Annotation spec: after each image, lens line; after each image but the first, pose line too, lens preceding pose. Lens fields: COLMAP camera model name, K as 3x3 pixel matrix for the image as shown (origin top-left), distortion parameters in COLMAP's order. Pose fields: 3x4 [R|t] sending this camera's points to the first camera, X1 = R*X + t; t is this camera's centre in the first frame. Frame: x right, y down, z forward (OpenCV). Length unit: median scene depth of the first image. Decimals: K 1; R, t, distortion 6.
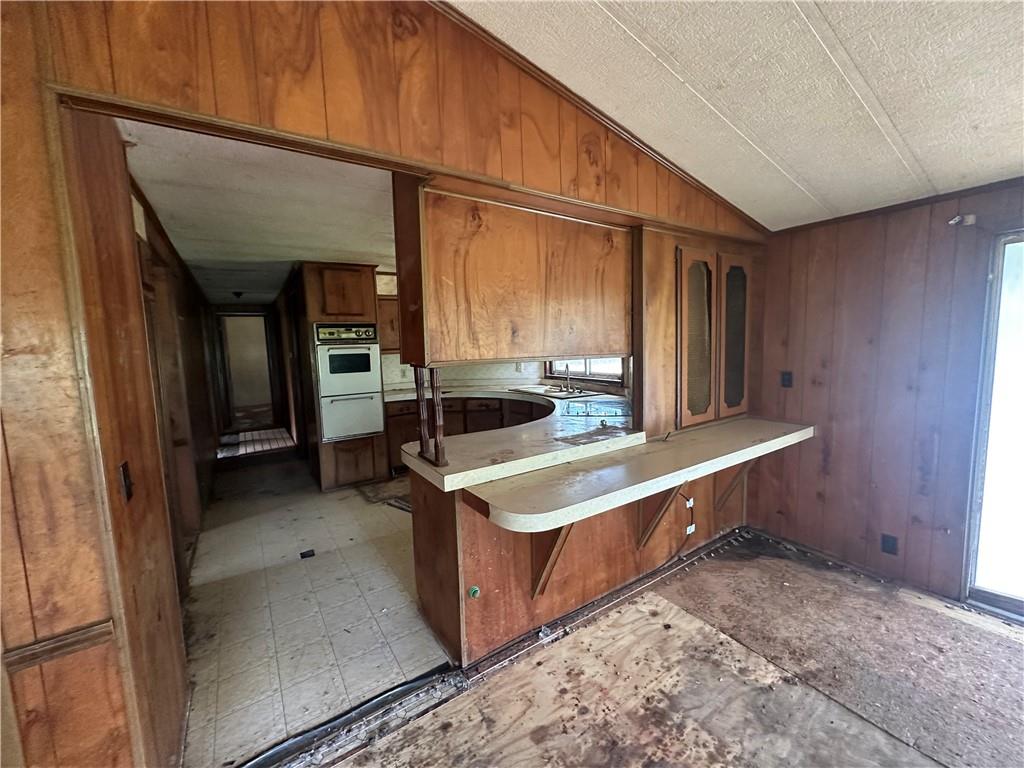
lens RADIAL K [[410.0, 0, 512.7], [0, 410.0, 383.5], [0, 0, 1]] dist [-0.004669, 0.001238]
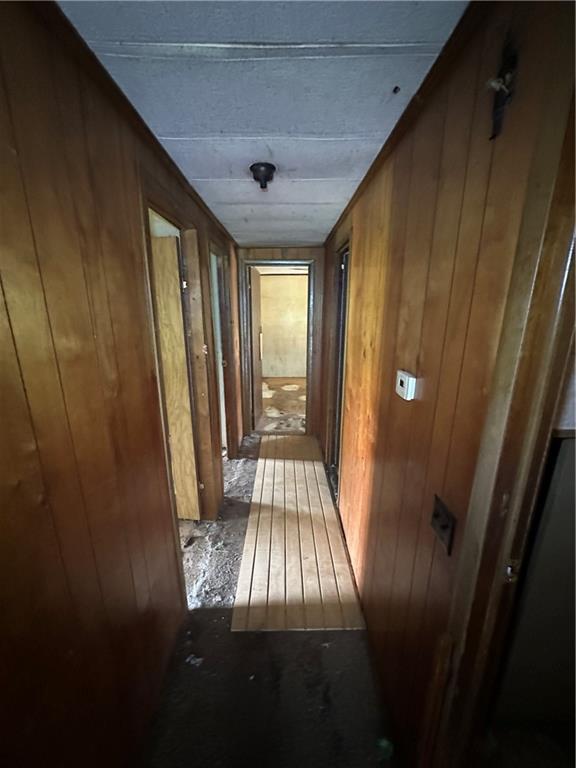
lens RADIAL K [[307.5, 0, 285.6], [0, 307.5, 381.5], [0, 0, 1]] dist [-0.004669, 0.001238]
pose [[0.836305, 0.163502, -0.523317, -1.110955], [-0.086625, 0.981914, 0.168349, -0.214074], [0.541377, -0.095459, 0.835343, 1.748428]]
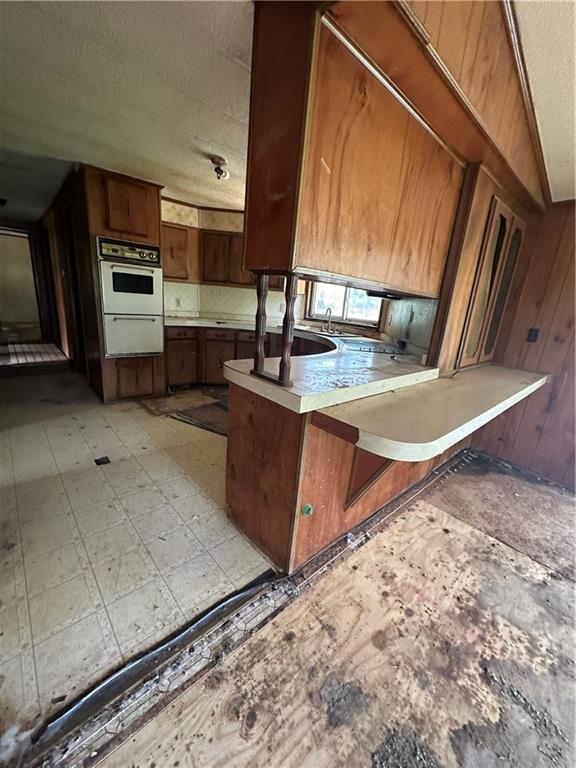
lens RADIAL K [[307.5, 0, 288.2], [0, 307.5, 384.3], [0, 0, 1]] dist [-0.004669, 0.001238]
pose [[0.982773, 0.067289, 0.172131, -0.210708], [-0.095699, 0.982060, 0.162482, 0.059787], [-0.158110, -0.176155, 0.971582, 0.228516]]
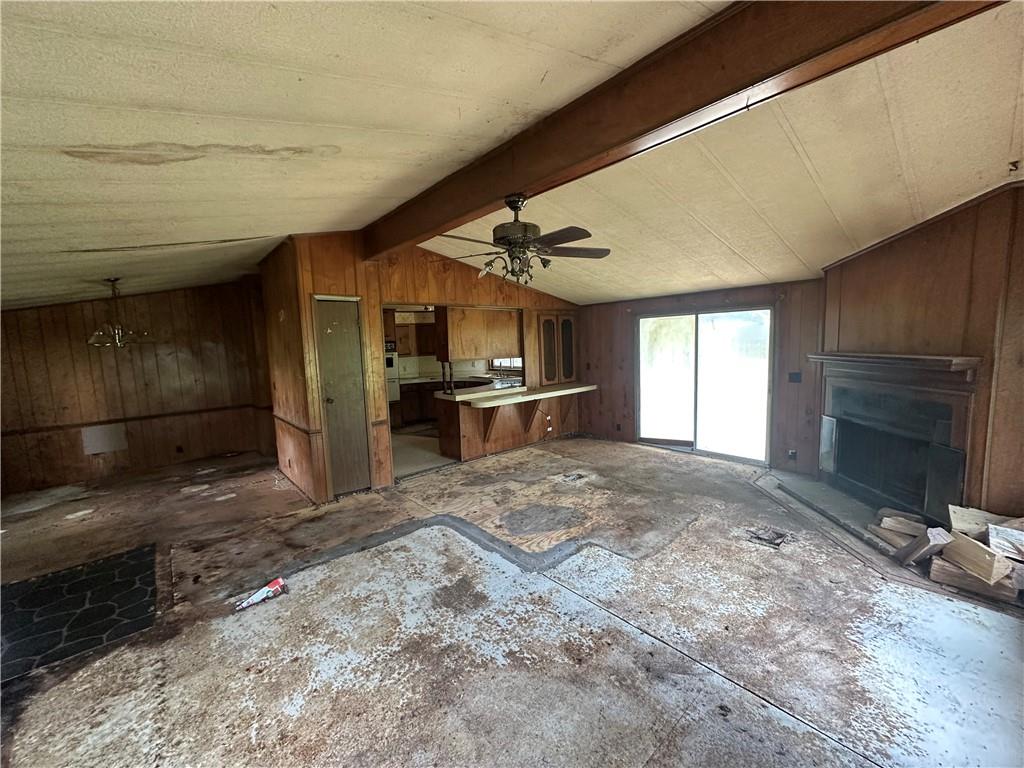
lens RADIAL K [[410.0, 0, 513.9], [0, 410.0, 381.6], [0, 0, 1]] dist [-0.004669, 0.001238]
pose [[0.991211, -0.019271, 0.130876, -0.089611], [0.020233, 0.999777, -0.006025, 0.095749], [-0.130731, 0.008620, 0.991380, -1.482428]]
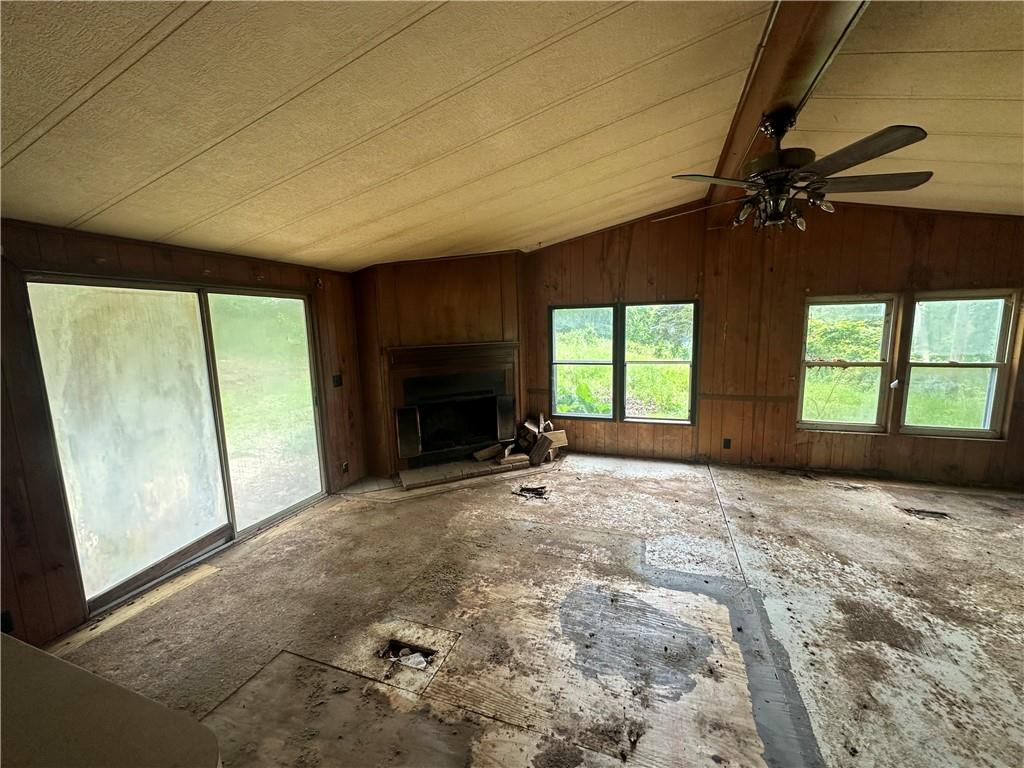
lens RADIAL K [[410.0, 0, 510.4], [0, 410.0, 383.9], [0, 0, 1]] dist [-0.004669, 0.001238]
pose [[-0.591818, -0.062445, 0.803649, -0.299747], [0.130989, 0.976292, 0.172322, -0.083567], [-0.795358, 0.207252, -0.569608, 0.526274]]
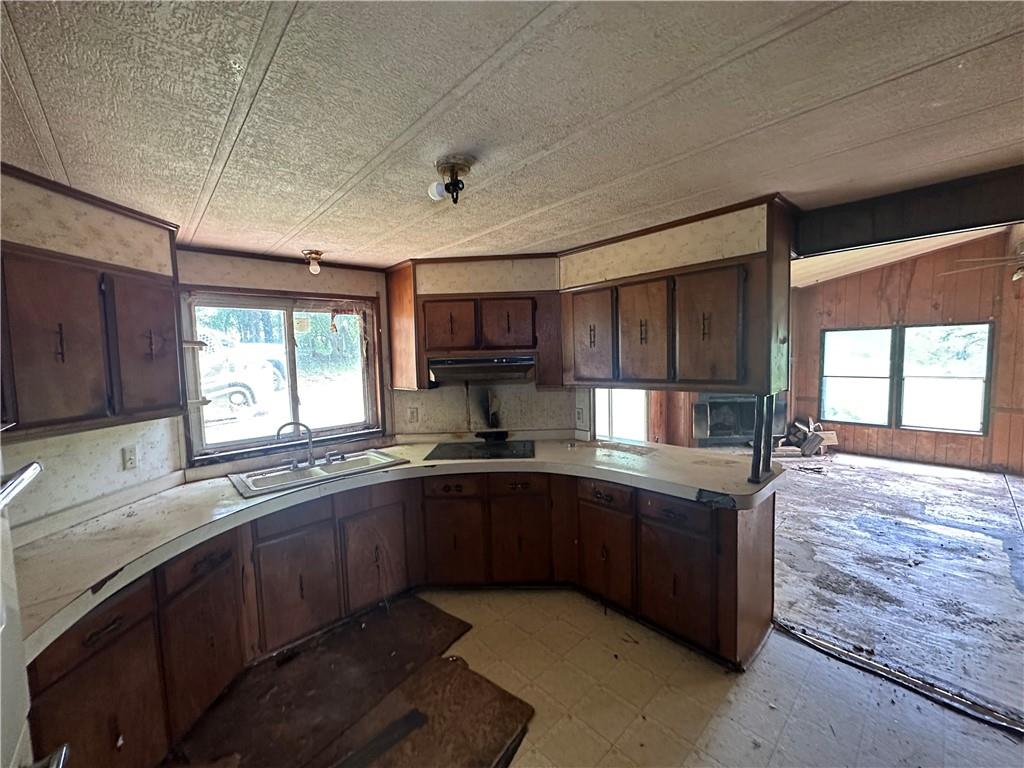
lens RADIAL K [[410.0, 0, 509.2], [0, 410.0, 383.7], [0, 0, 1]] dist [-0.004669, 0.001238]
pose [[-0.157019, -0.041581, 0.986720, -0.894741], [0.138373, 0.988332, 0.063669, -0.175871], [-0.977854, 0.146533, -0.149433, 1.374975]]
